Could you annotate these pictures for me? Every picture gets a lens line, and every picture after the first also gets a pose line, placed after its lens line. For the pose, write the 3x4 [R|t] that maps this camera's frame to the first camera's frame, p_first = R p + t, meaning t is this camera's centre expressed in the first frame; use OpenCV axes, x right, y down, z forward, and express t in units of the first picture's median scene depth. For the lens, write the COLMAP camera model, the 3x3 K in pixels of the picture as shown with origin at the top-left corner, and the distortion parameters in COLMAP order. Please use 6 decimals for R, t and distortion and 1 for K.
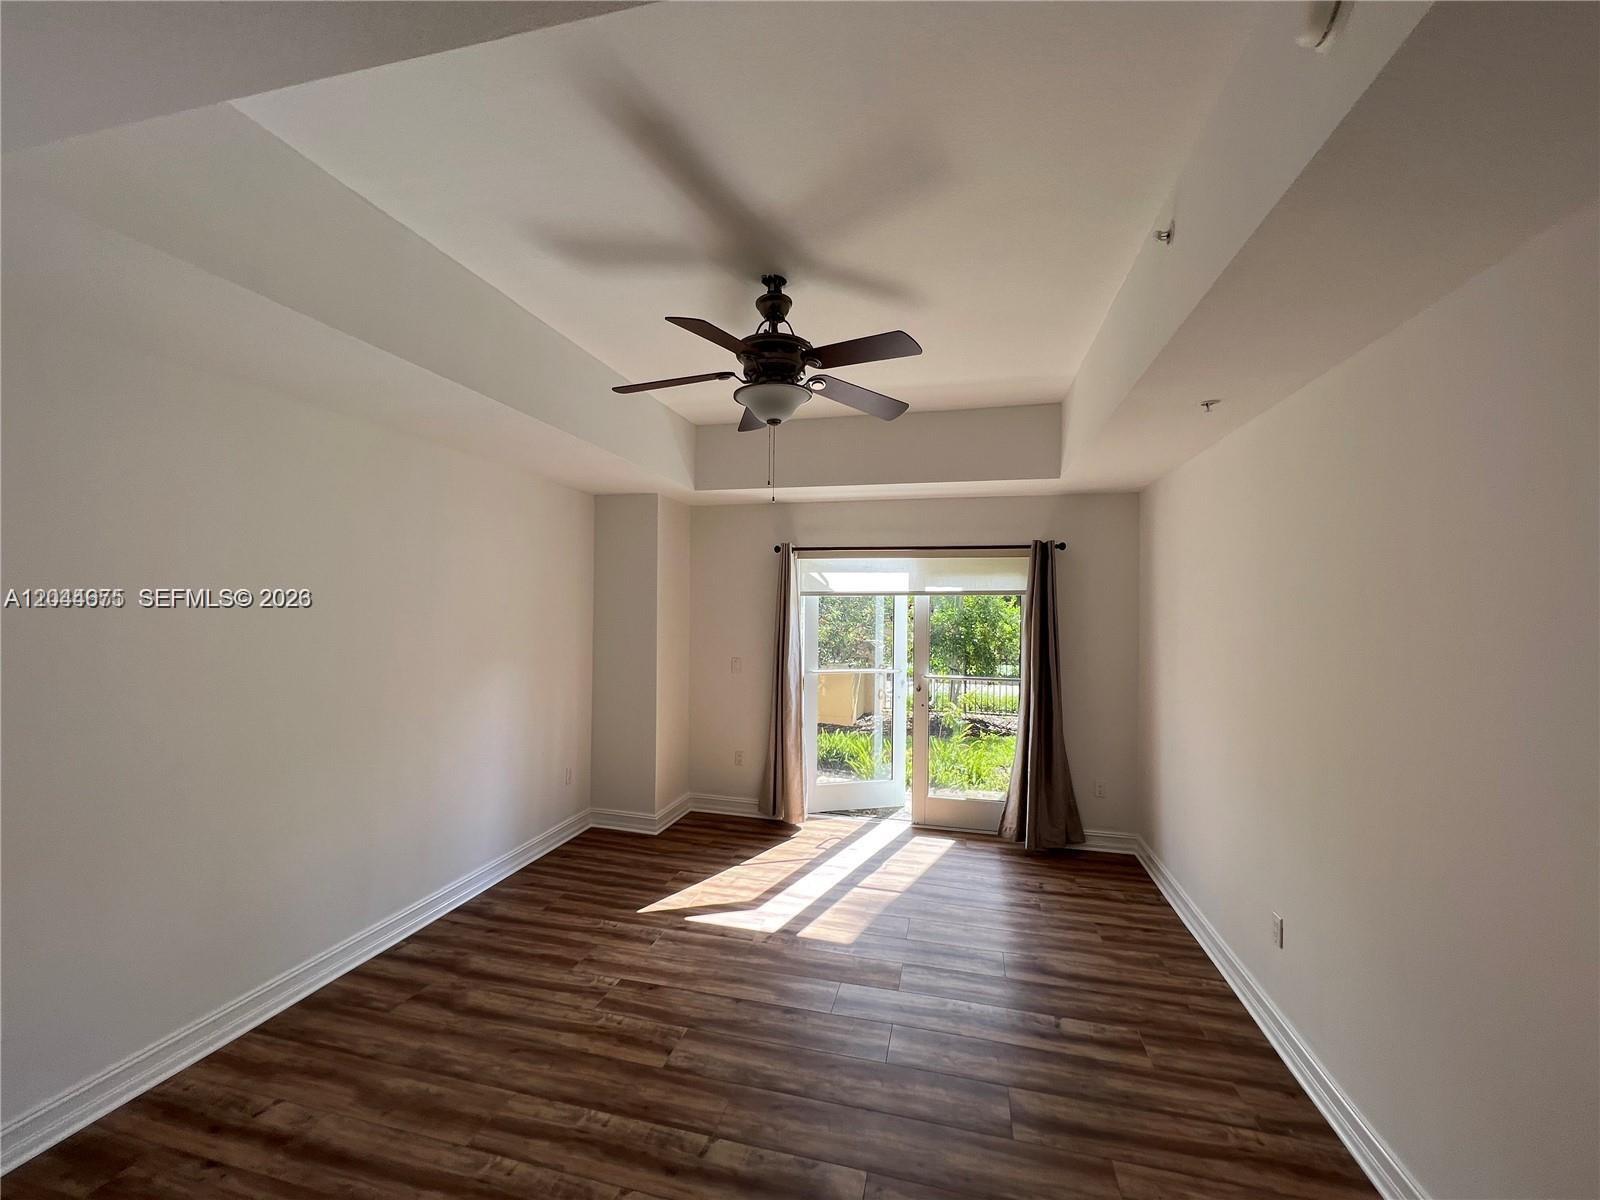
lens RADIAL K [[642.1, 0, 800.0], [0, 642.1, 600.0], [0, 0, 1]] dist [0.009354, 0.000424]
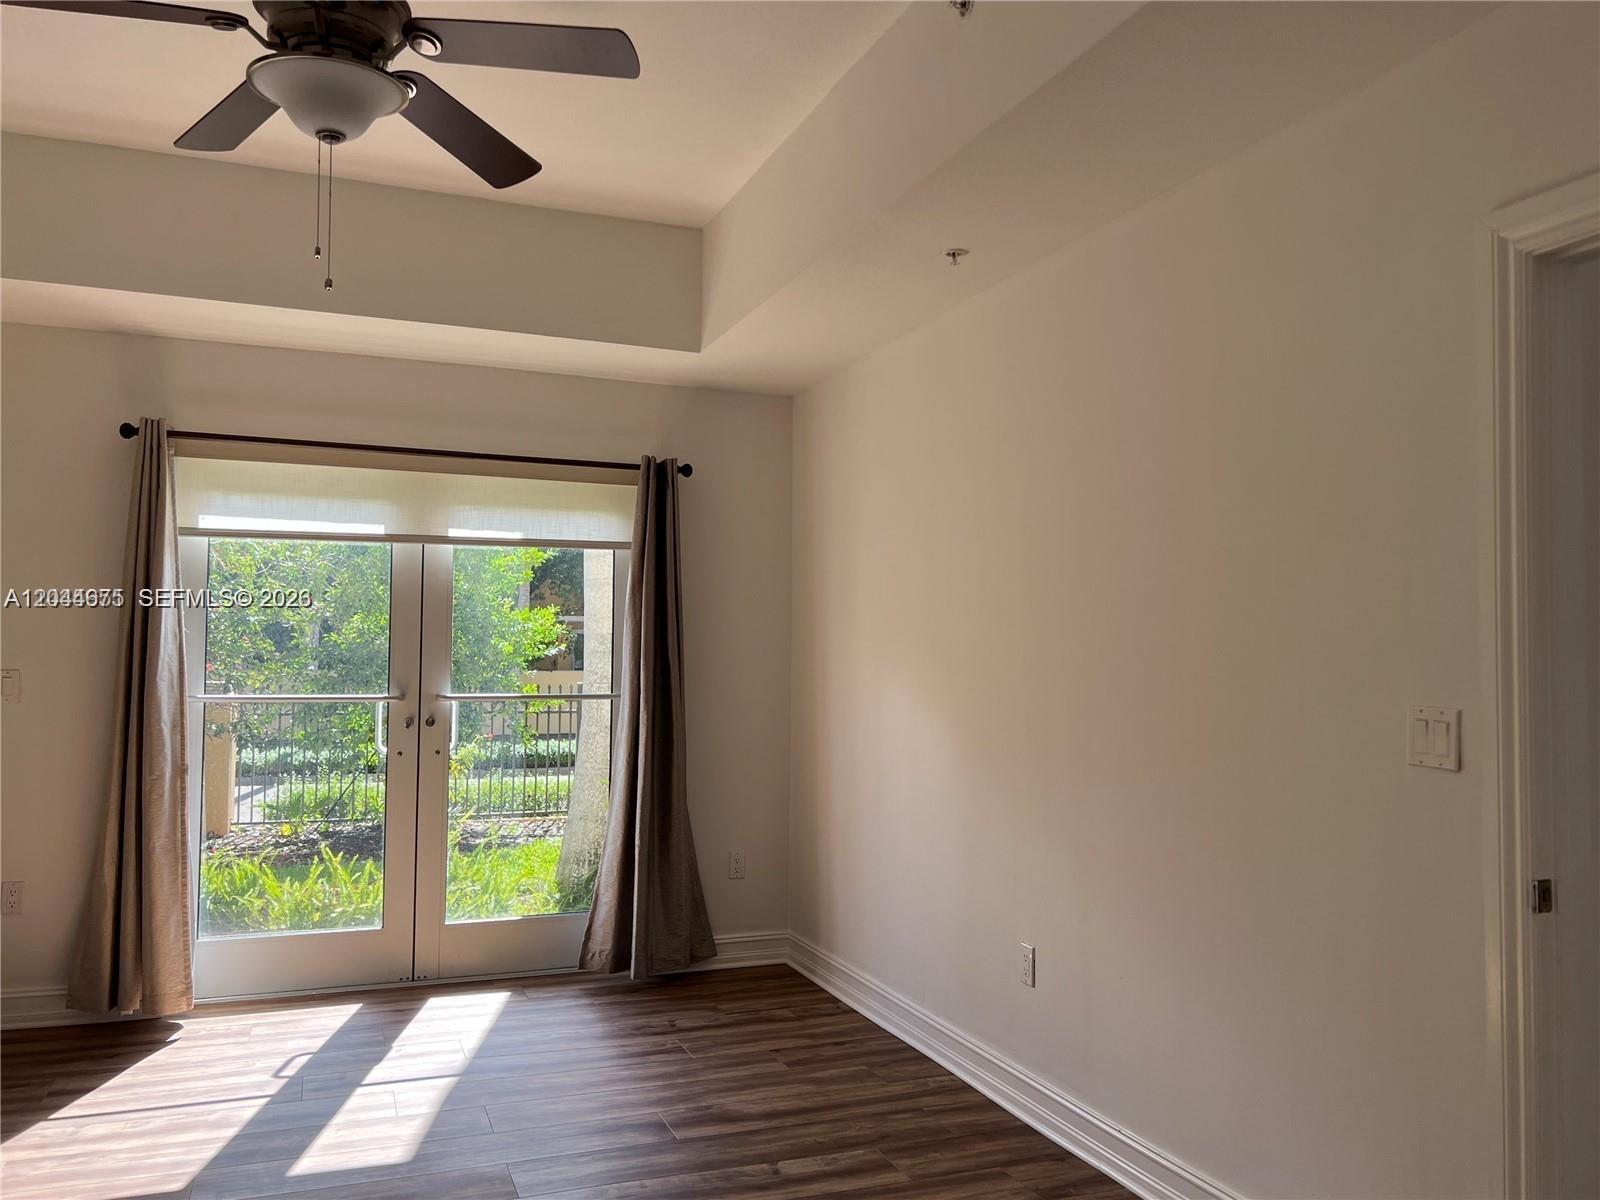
lens RADIAL K [[1258.1, 0, 800.0], [0, 1258.1, 600.0], [0, 0, 1]] dist [0.115446, -0.179102]
pose [[0.823643, 0.024135, 0.566595, -0.259943], [-0.009318, 0.999535, -0.029032, 0.107200], [-0.567033, 0.018633, 0.823485, -0.055932]]
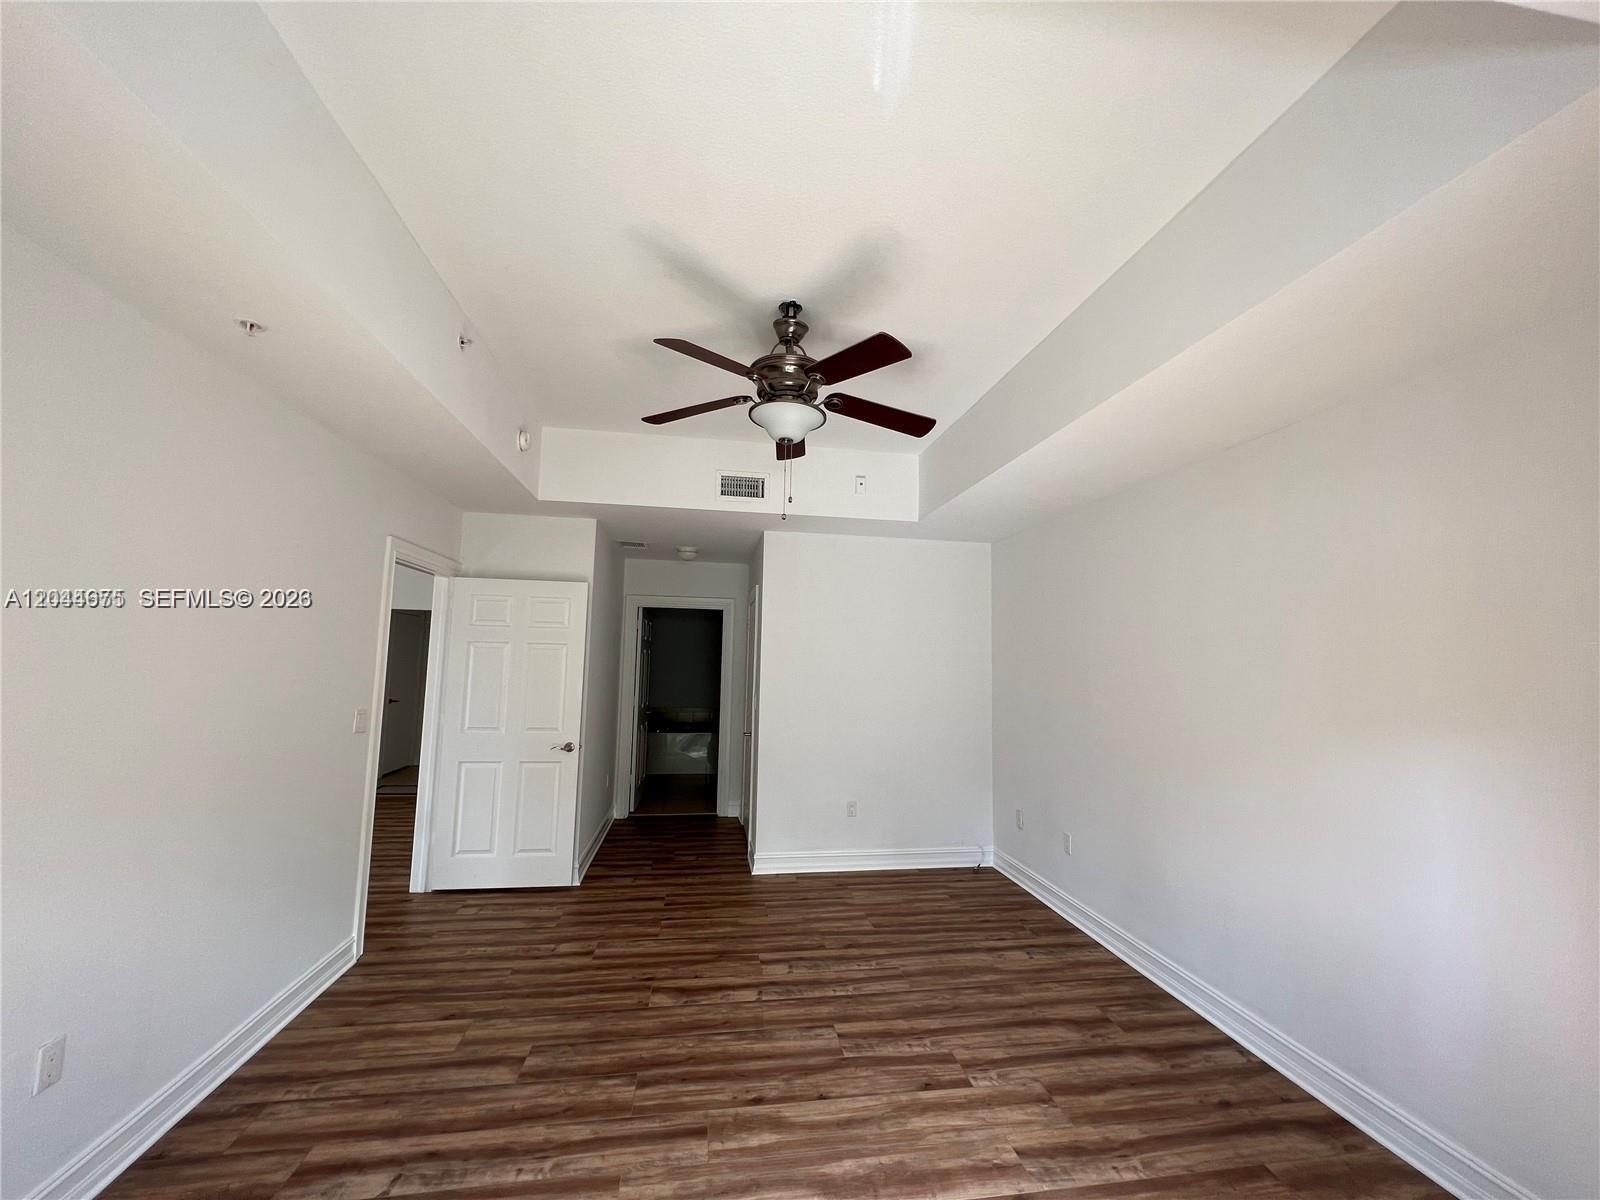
lens RADIAL K [[642.1, 0, 800.0], [0, 642.1, 600.0], [0, 0, 1]] dist [0.009354, 0.000424]
pose [[-0.920914, -0.068921, -0.383624, 0.253982], [-0.027907, 0.993375, -0.111474, 0.070258], [0.388765, -0.091952, -0.916737, 1.574021]]
